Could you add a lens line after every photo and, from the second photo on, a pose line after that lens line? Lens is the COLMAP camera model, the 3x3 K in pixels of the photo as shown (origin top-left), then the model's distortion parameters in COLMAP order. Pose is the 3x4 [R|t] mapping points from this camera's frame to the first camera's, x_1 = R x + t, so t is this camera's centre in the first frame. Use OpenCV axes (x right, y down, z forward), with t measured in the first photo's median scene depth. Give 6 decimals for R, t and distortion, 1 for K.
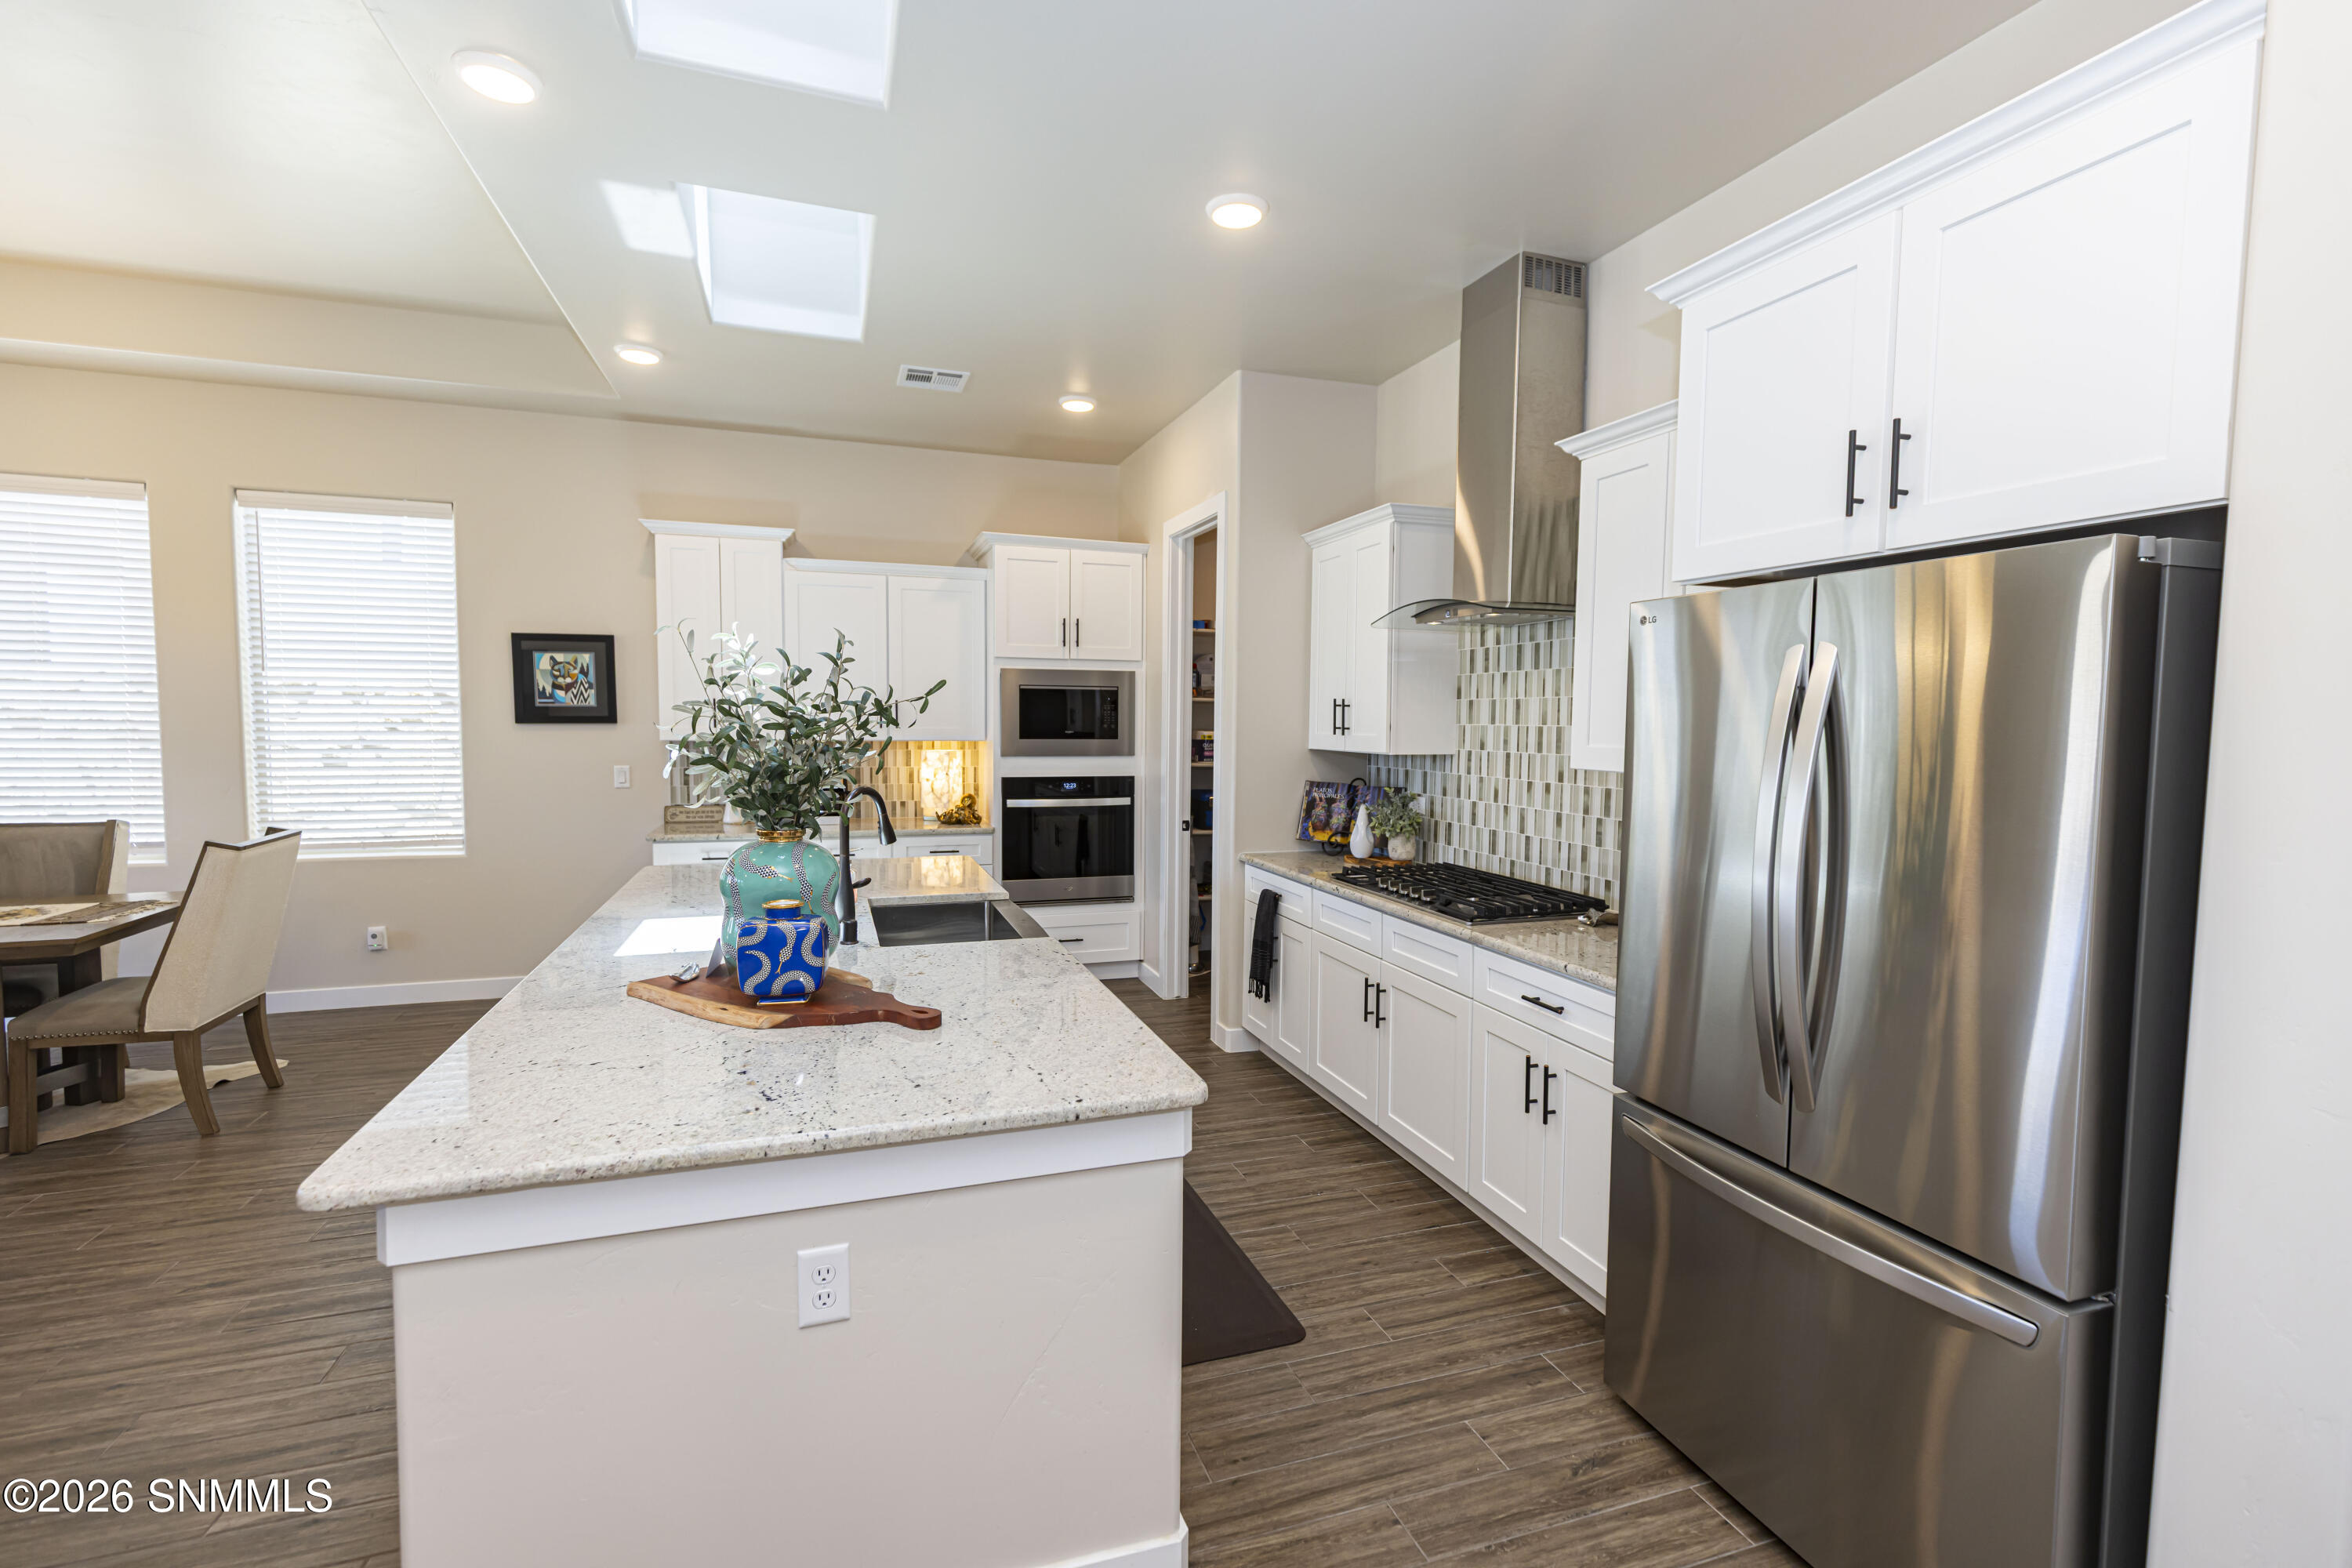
lens RADIAL K [[1049.1, 0, 1184.7], [0, 1049.1, 778.0], [0, 0, 1]] dist [0.009981, -0.001390]
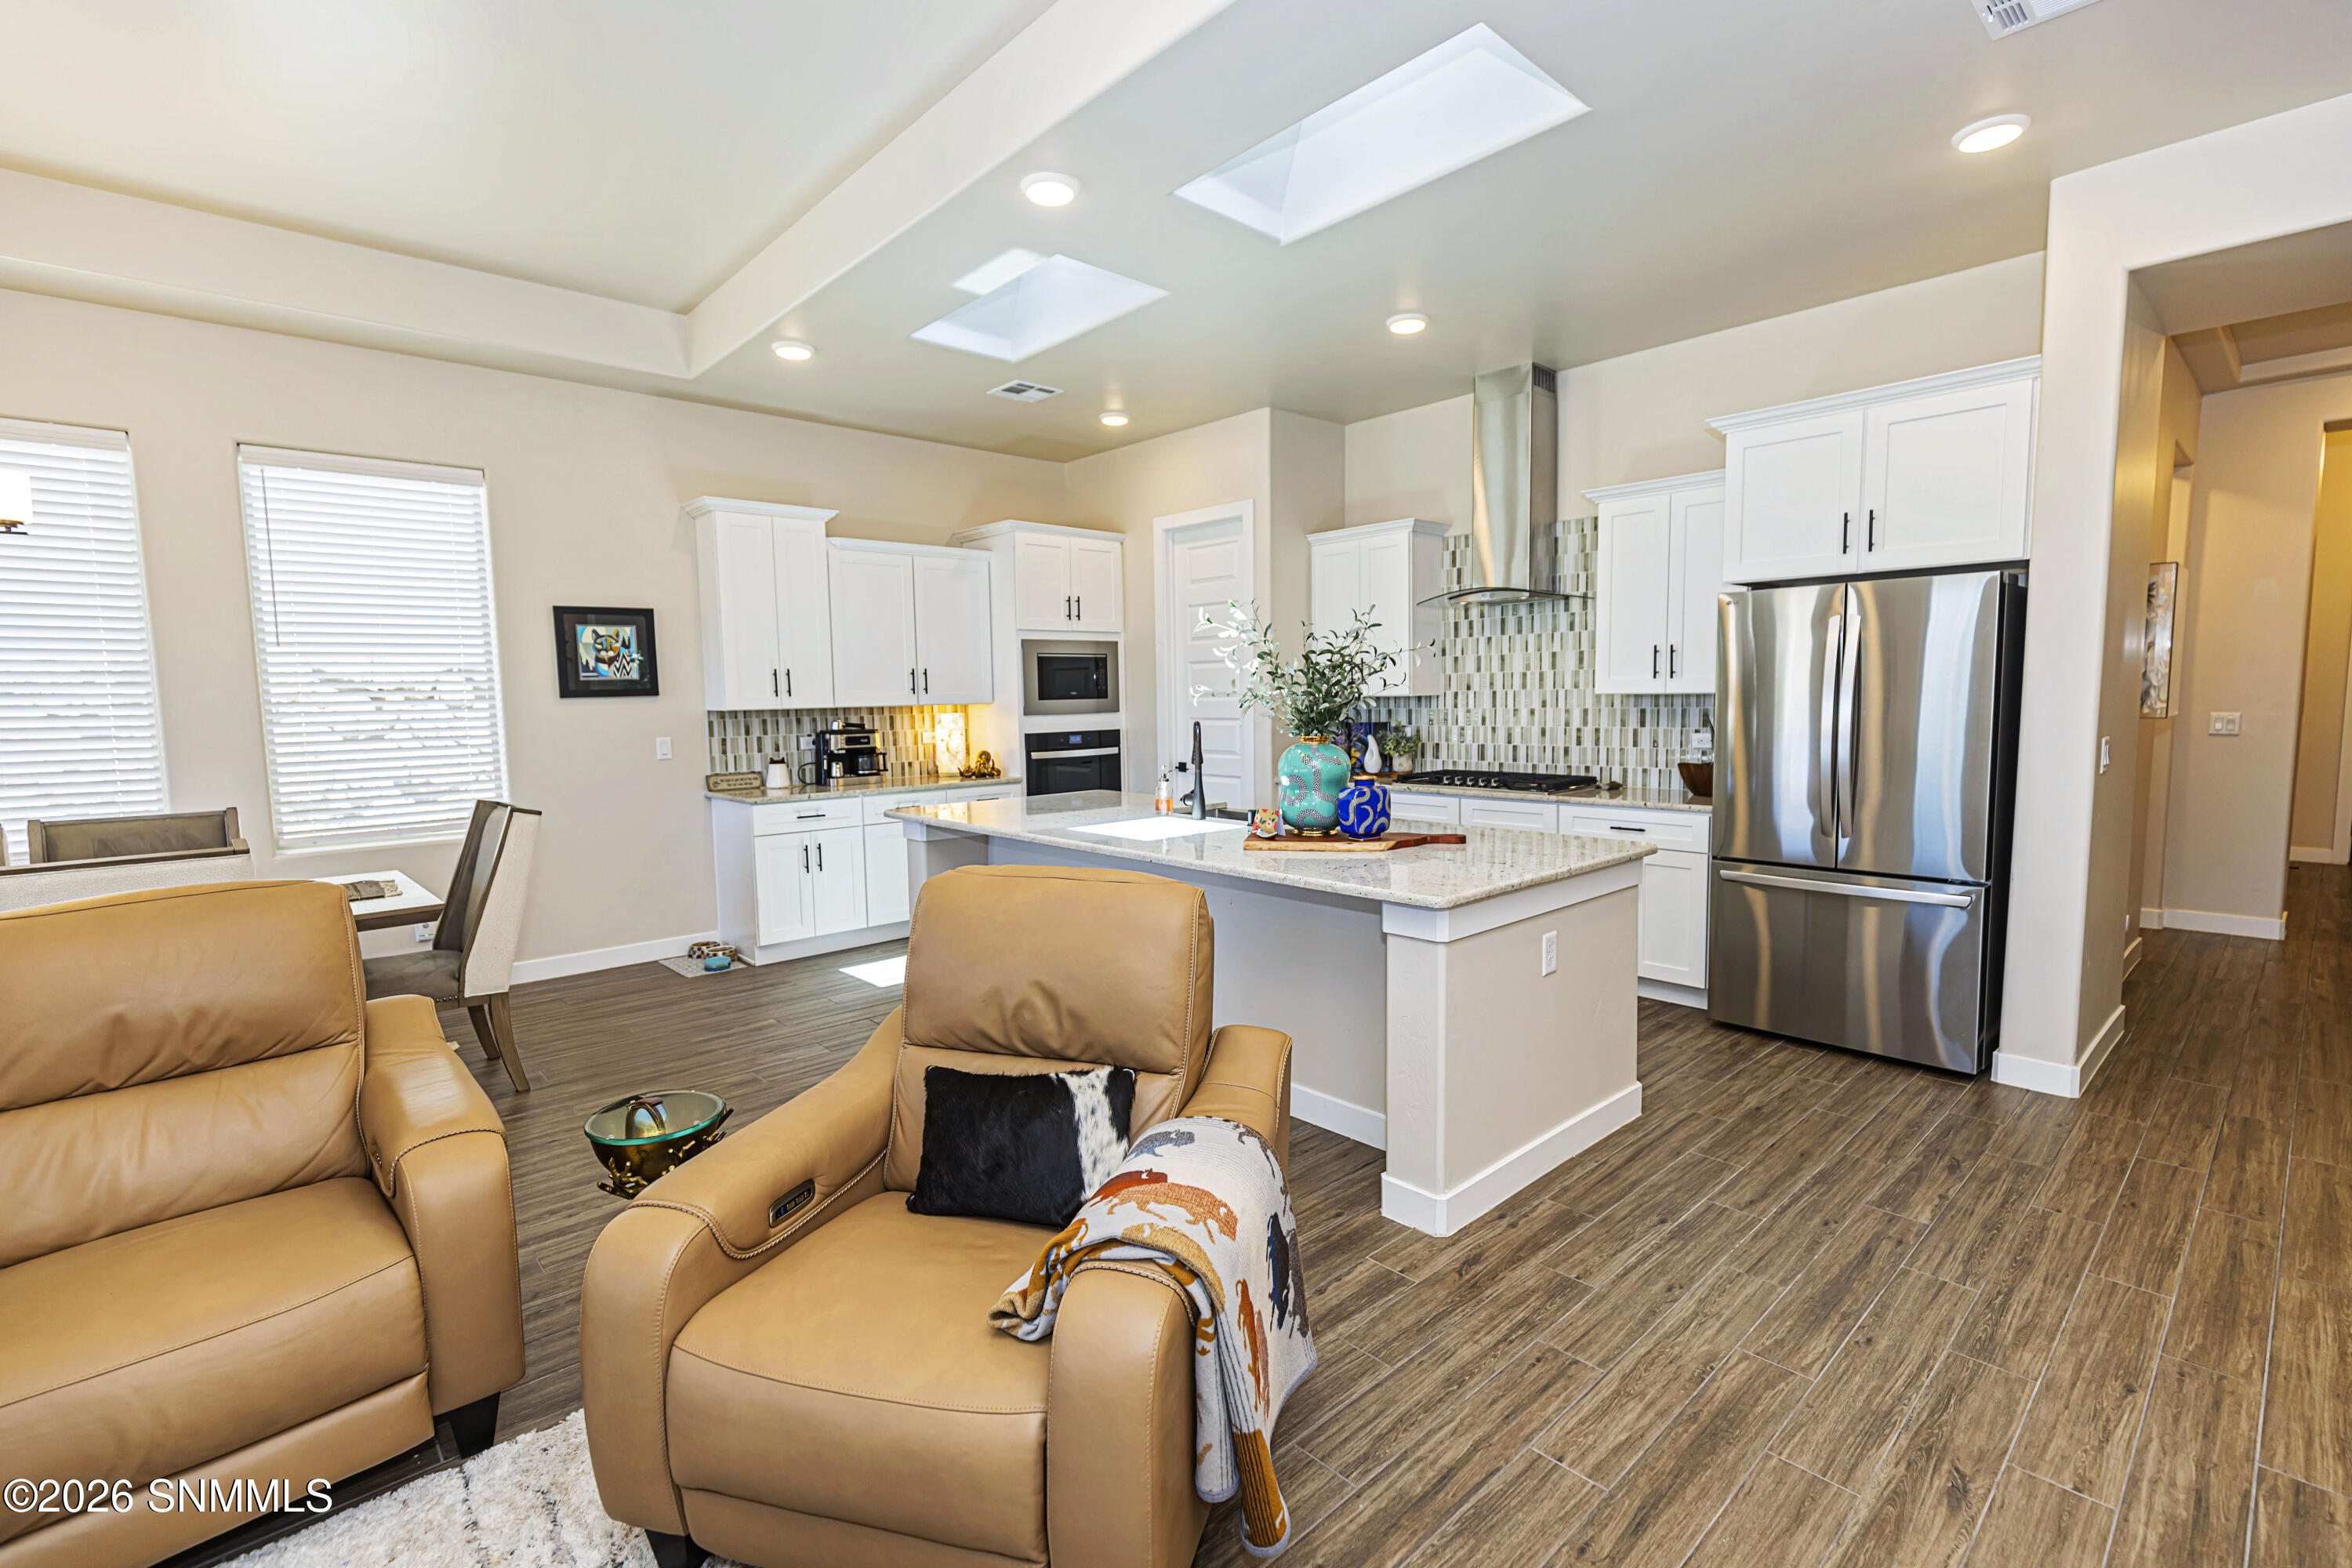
lens RADIAL K [[1049.1, 0, 1187.6], [0, 1049.1, 780.0], [0, 0, 1]] dist [0.009981, -0.001390]
pose [[0.916204, -0.059317, 0.396298, -0.624454], [0.050426, 0.998188, 0.032828, 0.028368], [-0.397528, -0.010094, 0.917535, -0.176531]]
